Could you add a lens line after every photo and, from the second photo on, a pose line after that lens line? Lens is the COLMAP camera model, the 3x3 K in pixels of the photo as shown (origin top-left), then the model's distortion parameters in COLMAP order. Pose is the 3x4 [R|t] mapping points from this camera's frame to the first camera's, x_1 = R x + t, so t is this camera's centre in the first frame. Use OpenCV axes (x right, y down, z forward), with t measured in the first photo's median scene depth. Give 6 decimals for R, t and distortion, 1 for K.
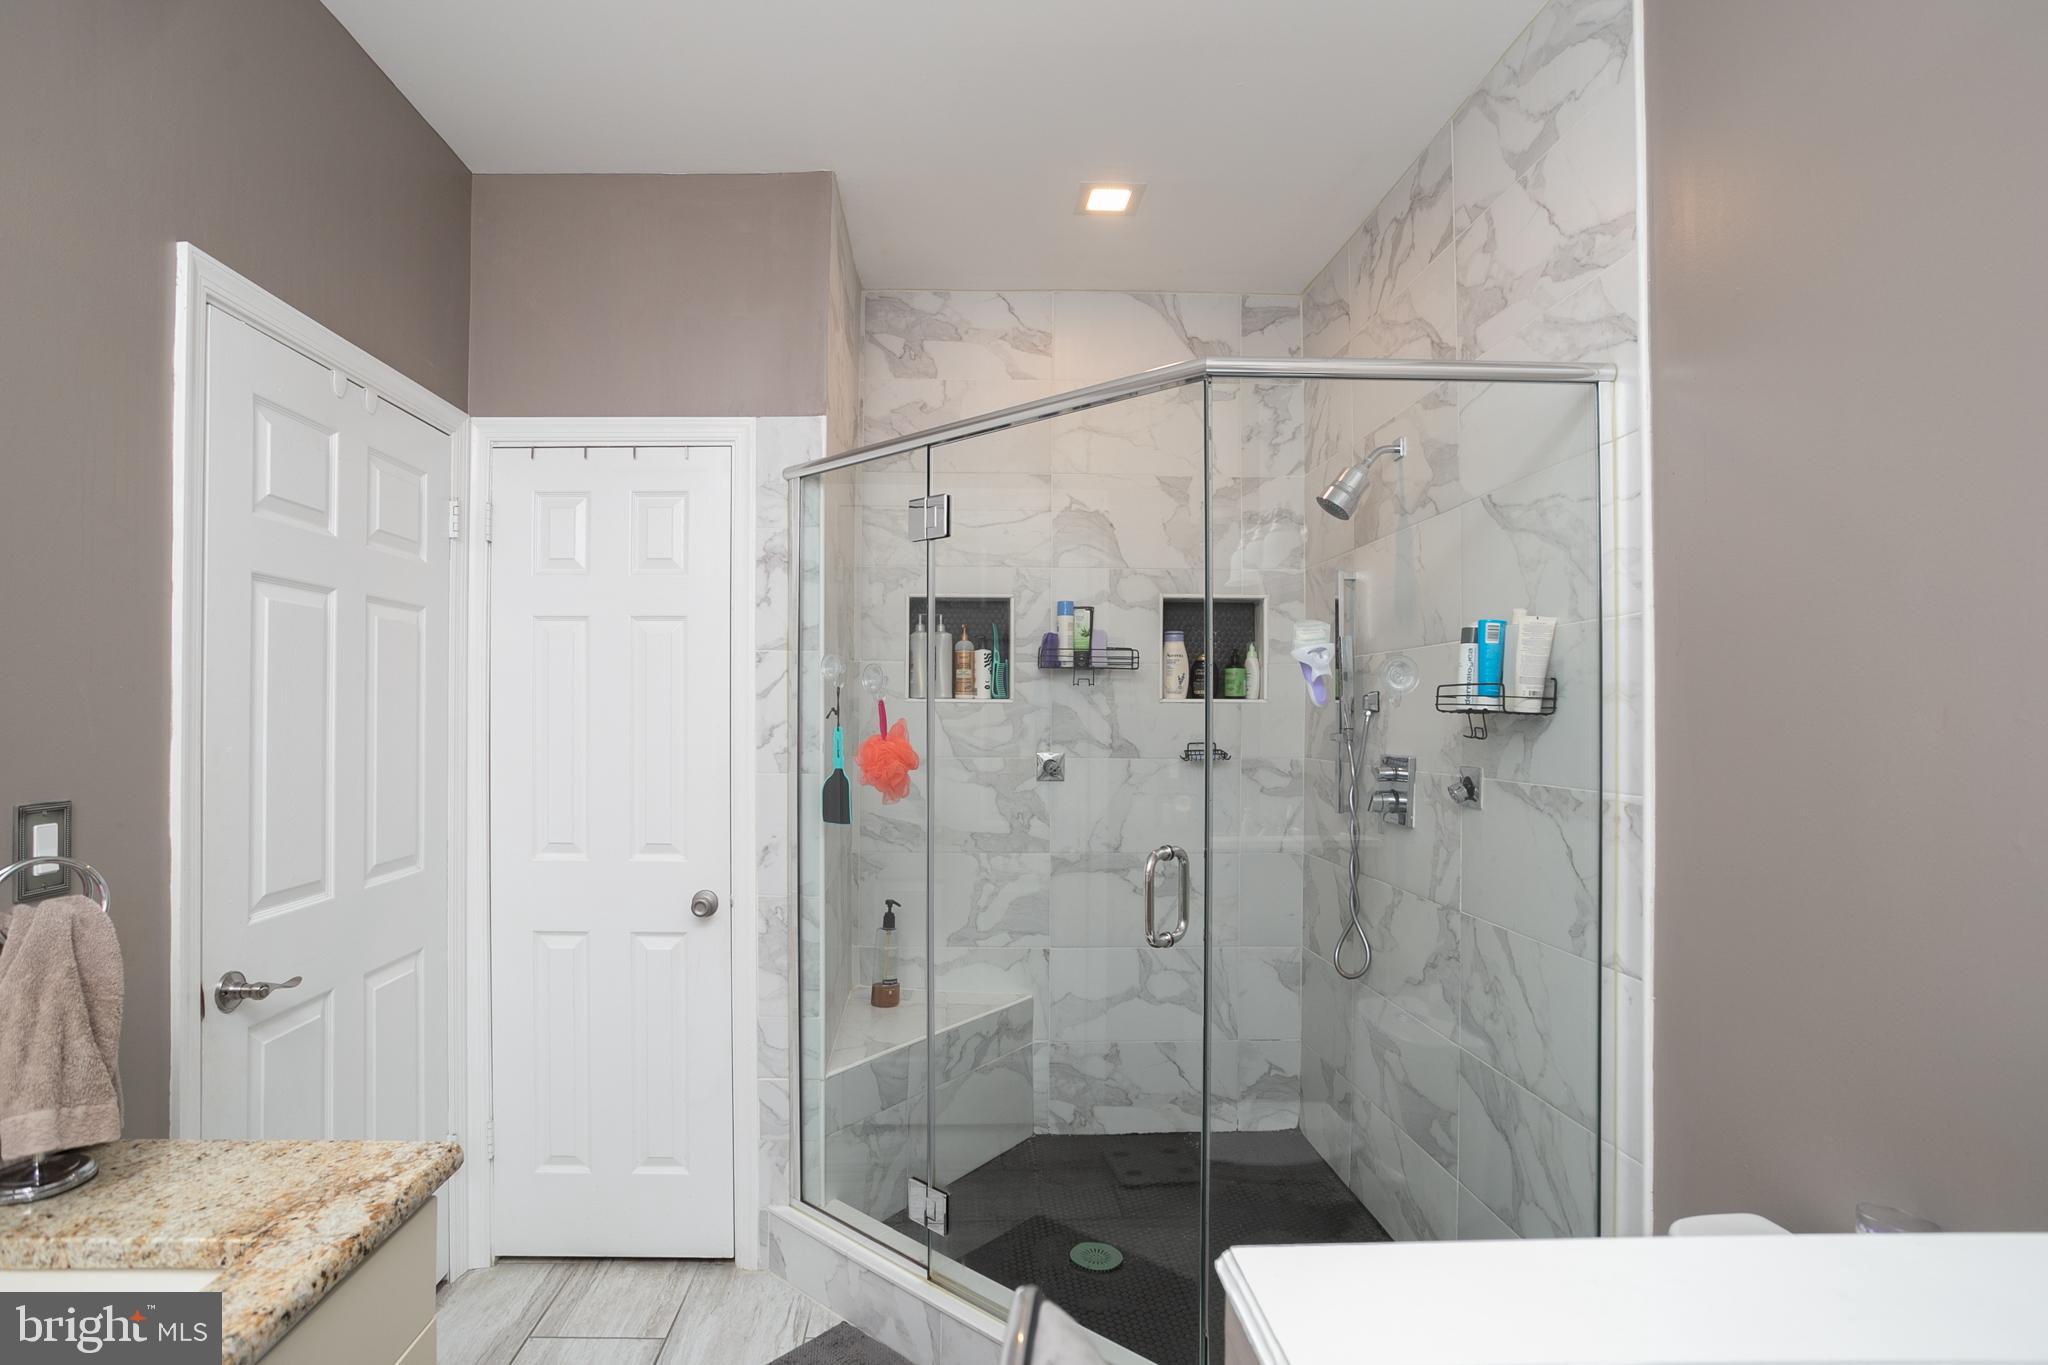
lens RADIAL K [[981.6, 0, 1024.0], [0, 981.6, 700.2], [0, 0, 1]] dist [-0.017354, 0.000981]
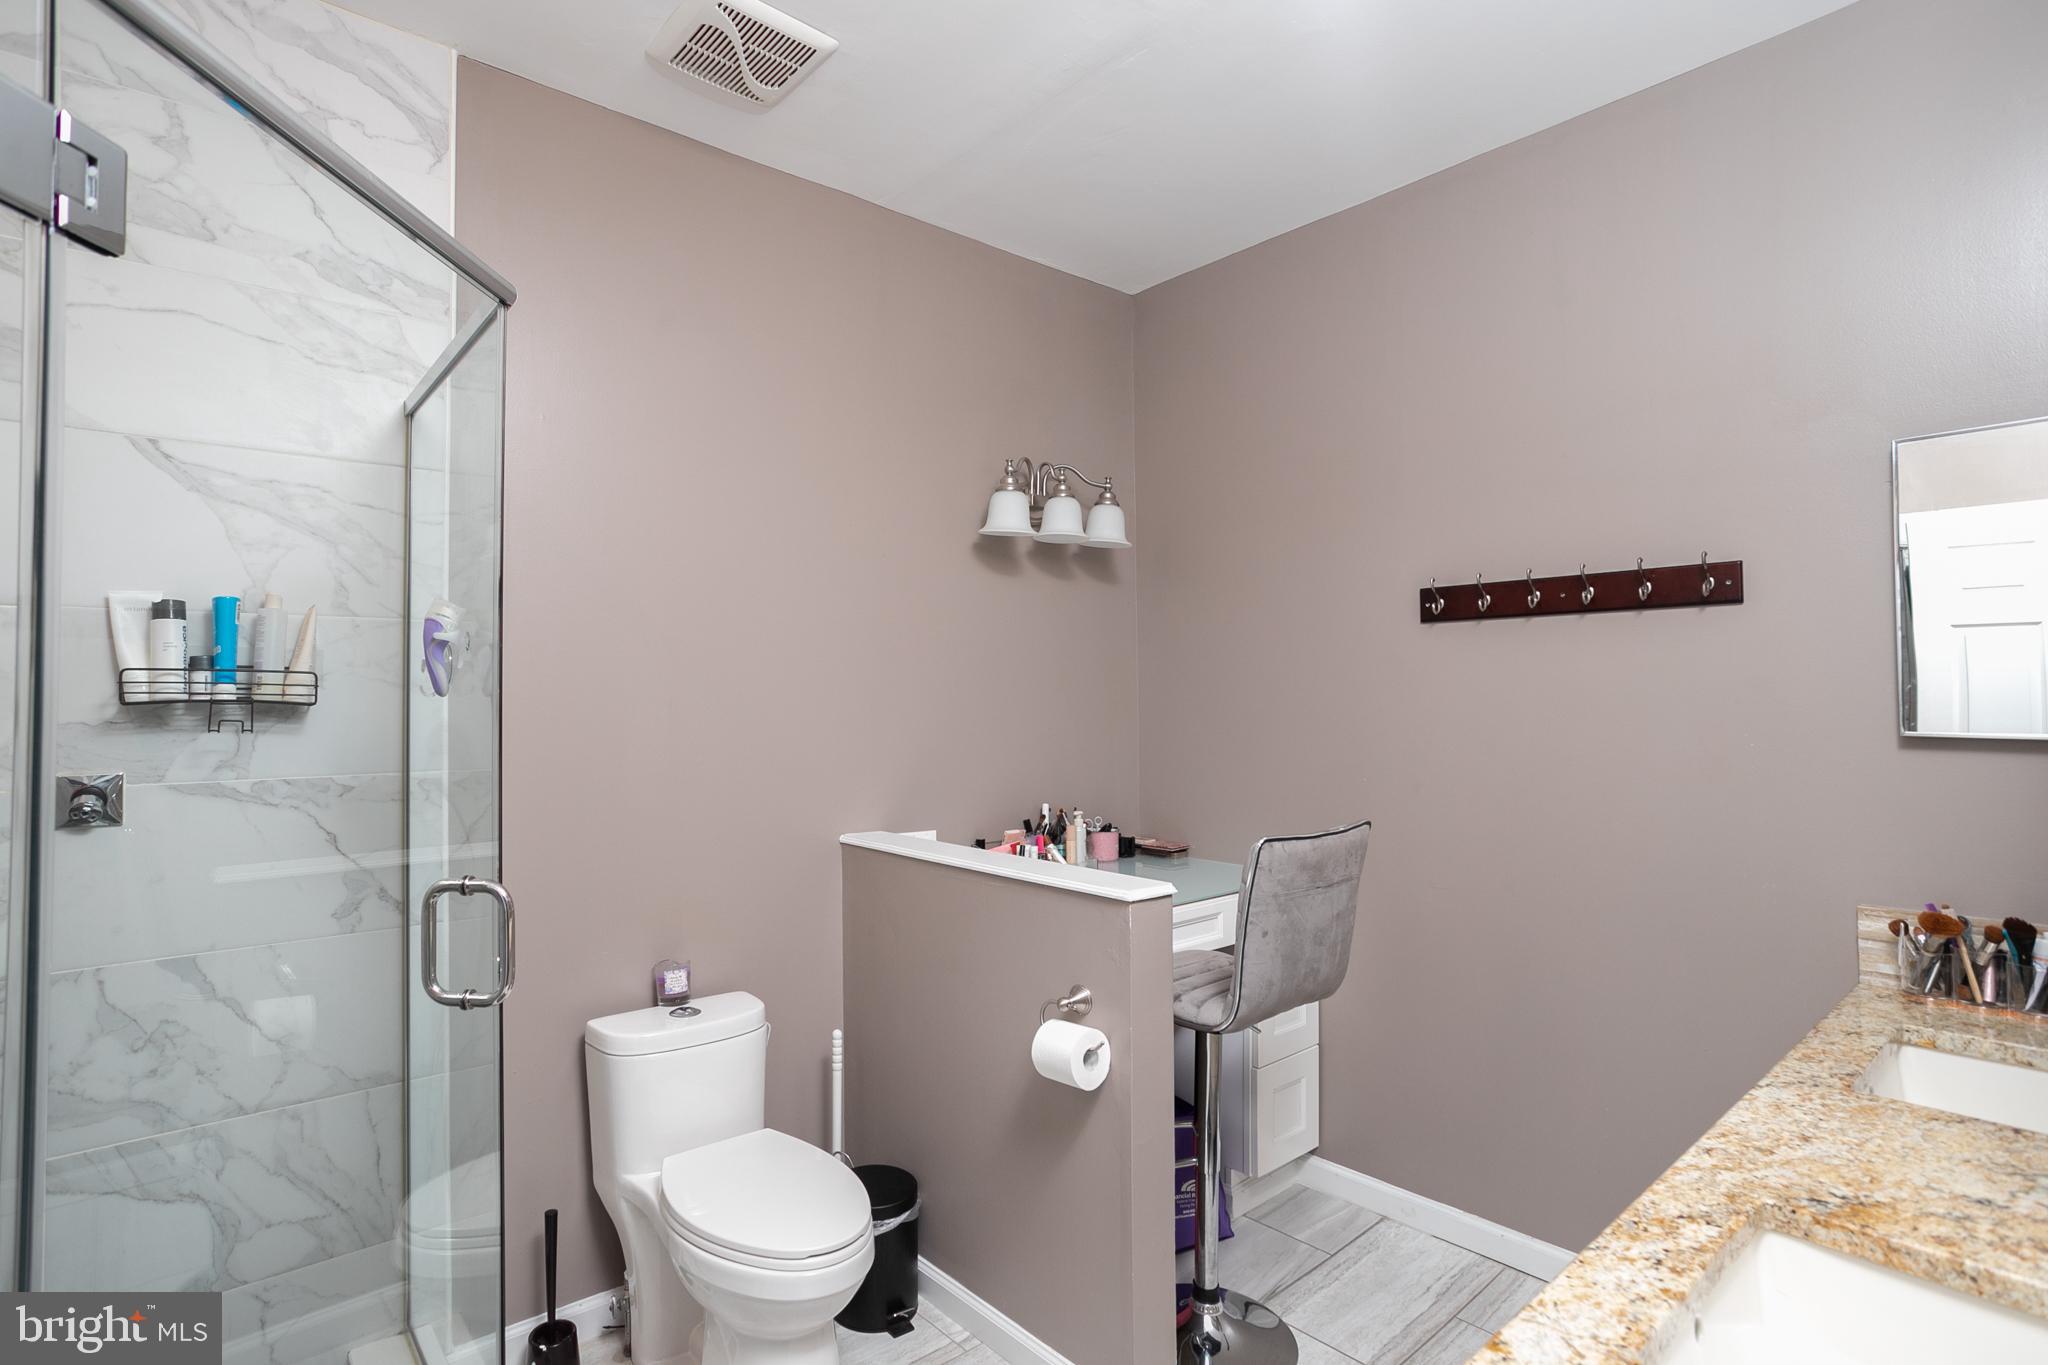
lens RADIAL K [[981.6, 0, 1023.8], [0, 981.6, 681.2], [0, 0, 1]] dist [-0.017354, 0.000981]
pose [[-0.590734, 0.023865, 0.806513, -0.669236], [0.000358, 0.999570, -0.029316, 0.019409], [-0.806866, -0.017029, -0.590489, 0.967645]]
